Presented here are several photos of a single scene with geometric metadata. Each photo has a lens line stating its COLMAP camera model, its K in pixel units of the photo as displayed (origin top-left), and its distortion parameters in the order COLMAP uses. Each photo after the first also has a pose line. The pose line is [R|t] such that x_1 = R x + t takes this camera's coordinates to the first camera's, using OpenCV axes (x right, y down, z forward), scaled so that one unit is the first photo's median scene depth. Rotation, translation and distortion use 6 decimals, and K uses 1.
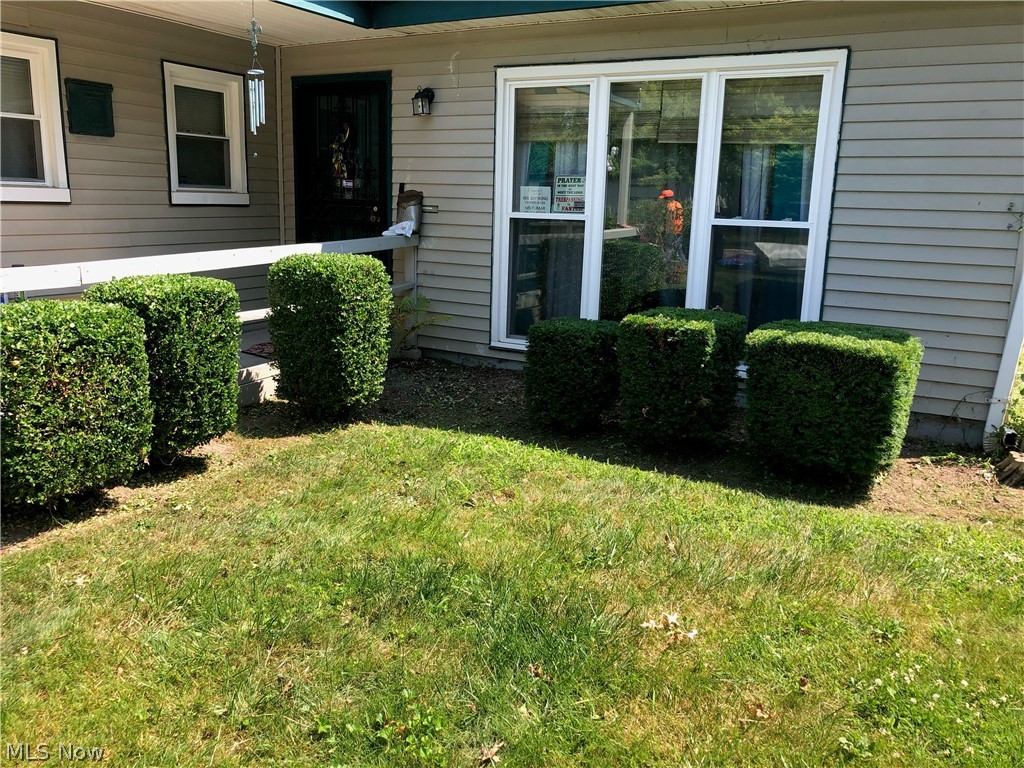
lens RADIAL K [[824.0, 0, 509.4], [0, 824.0, 366.5], [0, 0, 1]] dist [0.032565, -0.053379]
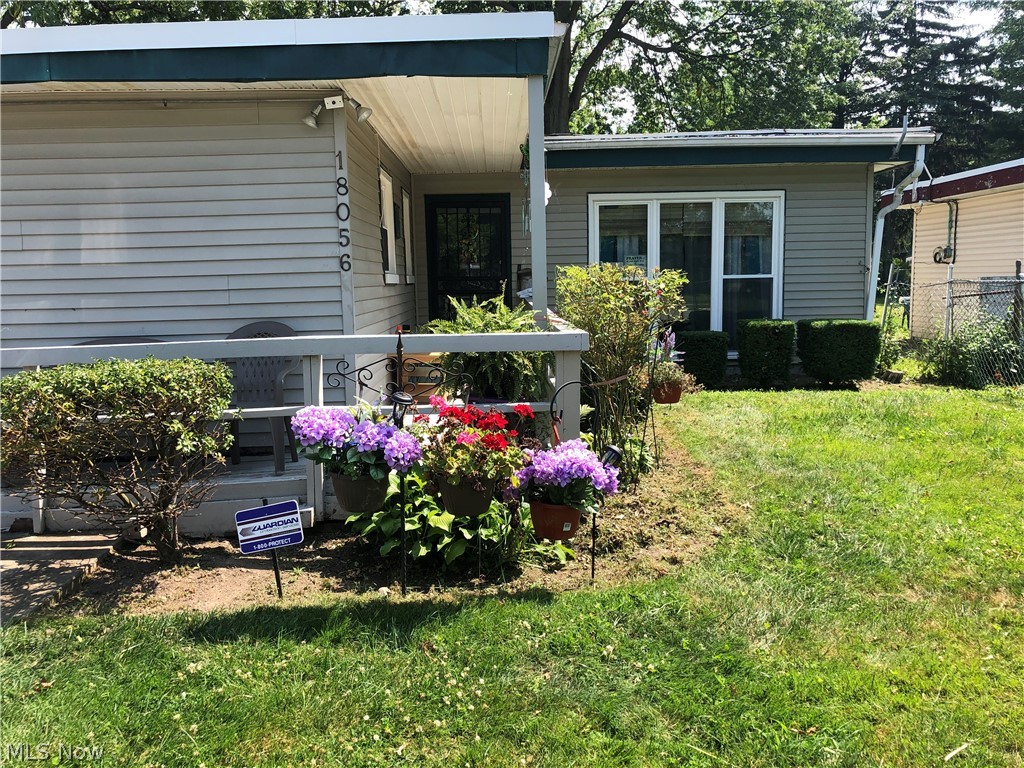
lens RADIAL K [[824.0, 0, 509.4], [0, 824.0, 366.5], [0, 0, 1]] dist [0.032565, -0.053379]
pose [[0.850225, -0.099479, 0.516934, -1.142817], [0.148706, 0.987374, -0.054573, 0.053624], [-0.504979, 0.123271, 0.854284, -0.320123]]
